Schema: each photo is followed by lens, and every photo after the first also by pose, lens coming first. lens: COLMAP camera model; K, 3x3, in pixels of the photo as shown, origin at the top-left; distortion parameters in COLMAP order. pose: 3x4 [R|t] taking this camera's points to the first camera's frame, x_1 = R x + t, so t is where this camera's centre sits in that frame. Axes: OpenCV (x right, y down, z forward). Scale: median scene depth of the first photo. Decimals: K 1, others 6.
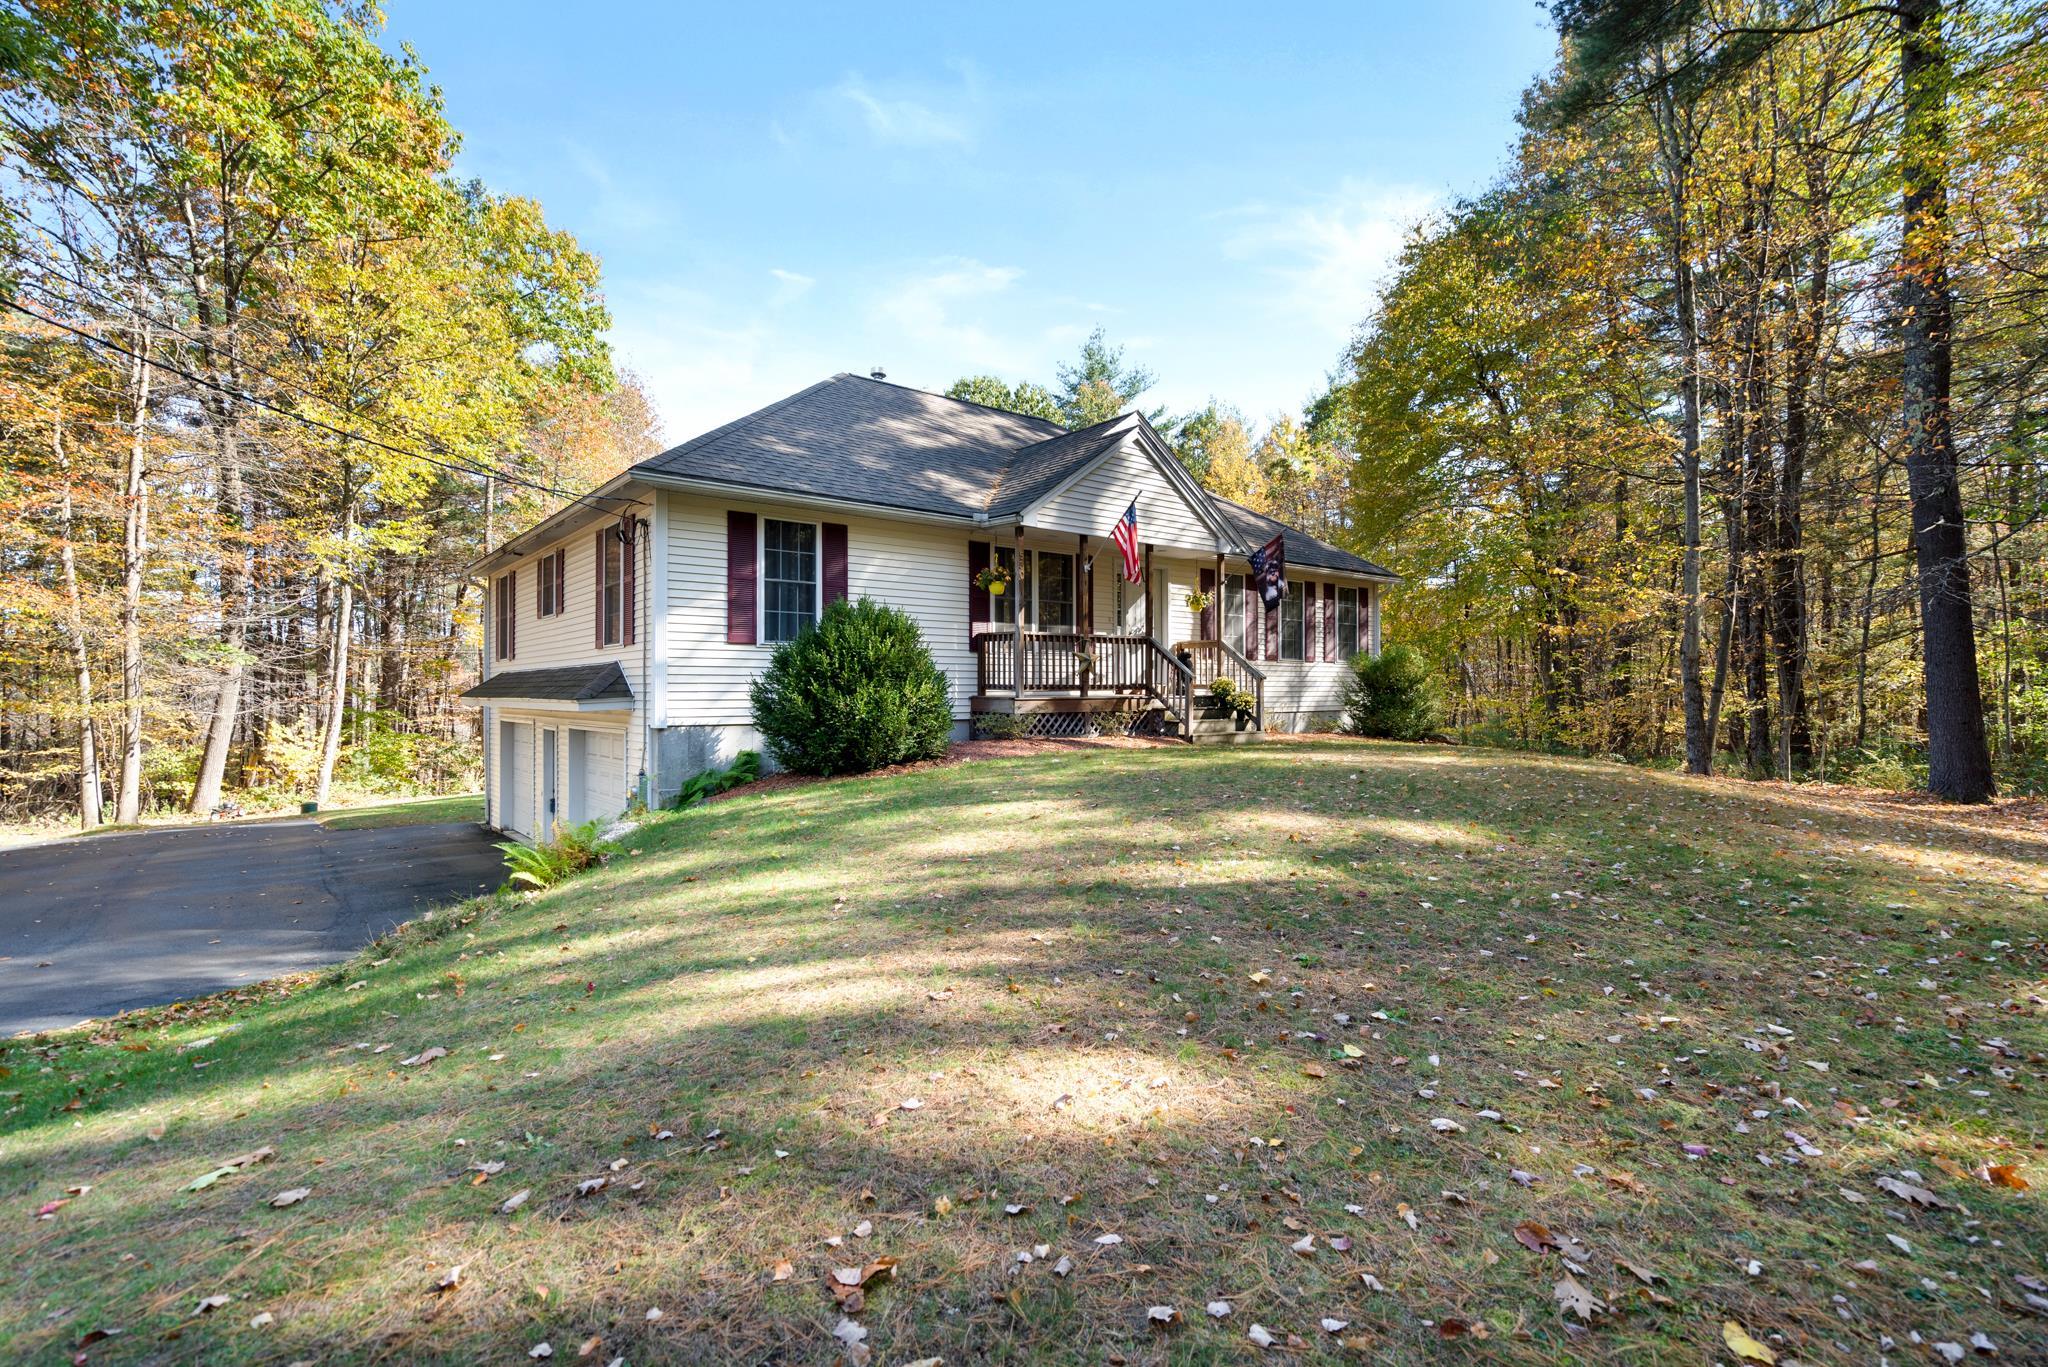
lens RADIAL K [[938.6, 0, 1019.2], [0, 938.6, 692.1], [0, 0, 1]] dist [-0.000808, -0.000043]
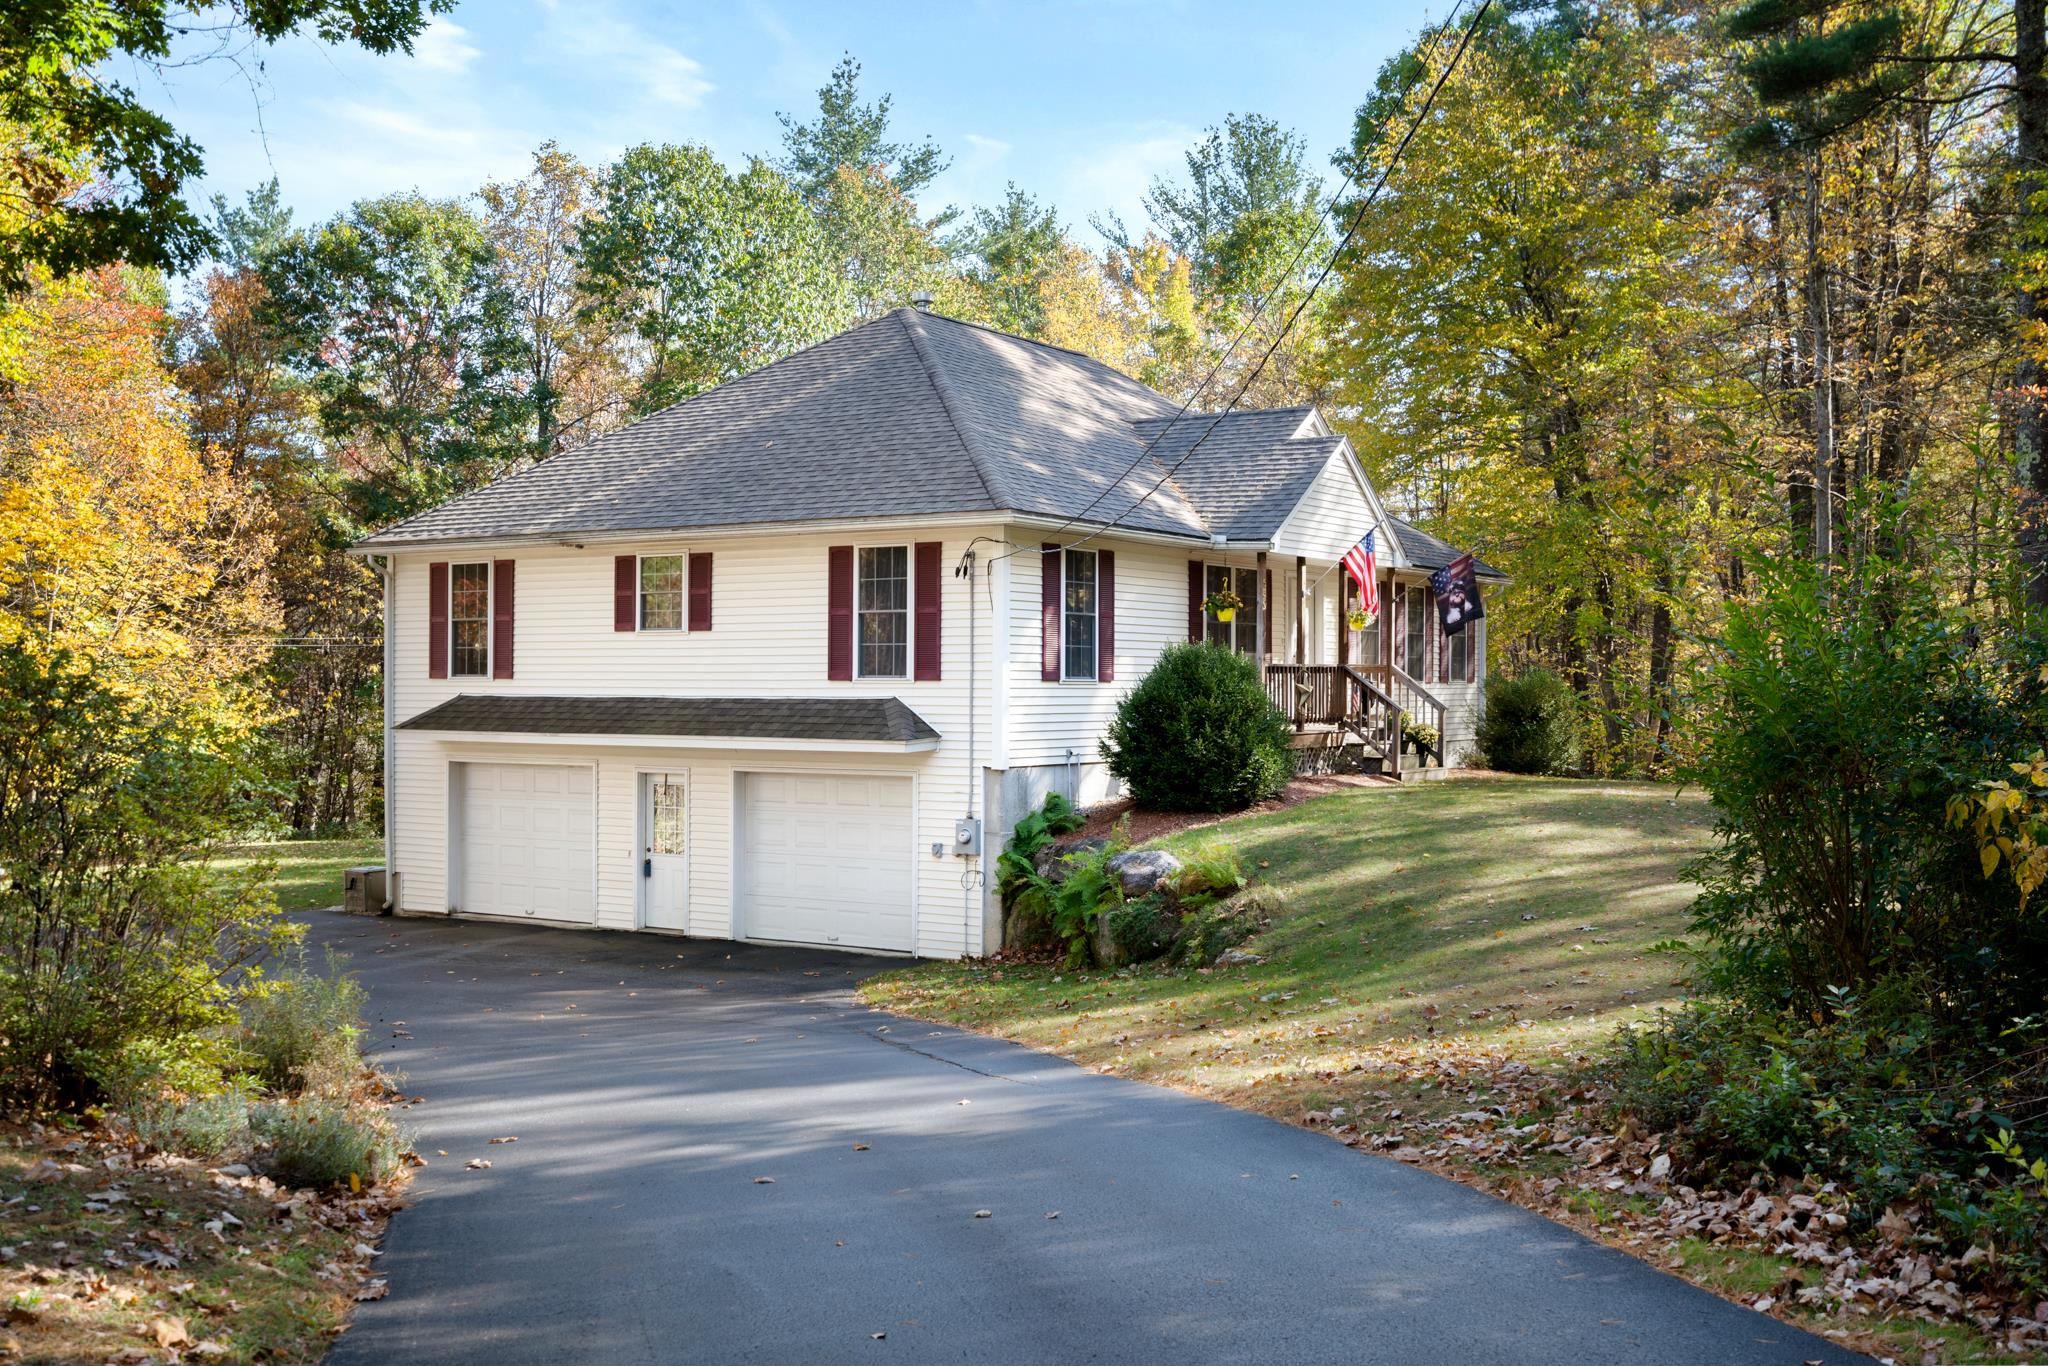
lens RADIAL K [[2042.0, 0, 1024.0], [0, 2042.0, 683.0], [0, 0, 1]] dist [0.008870, -0.028724]
pose [[0.949943, 0.004487, 0.312392, -0.753701], [-0.003587, 0.999988, -0.003458, -0.031993], [-0.312404, 0.002164, 0.949947, -0.758701]]
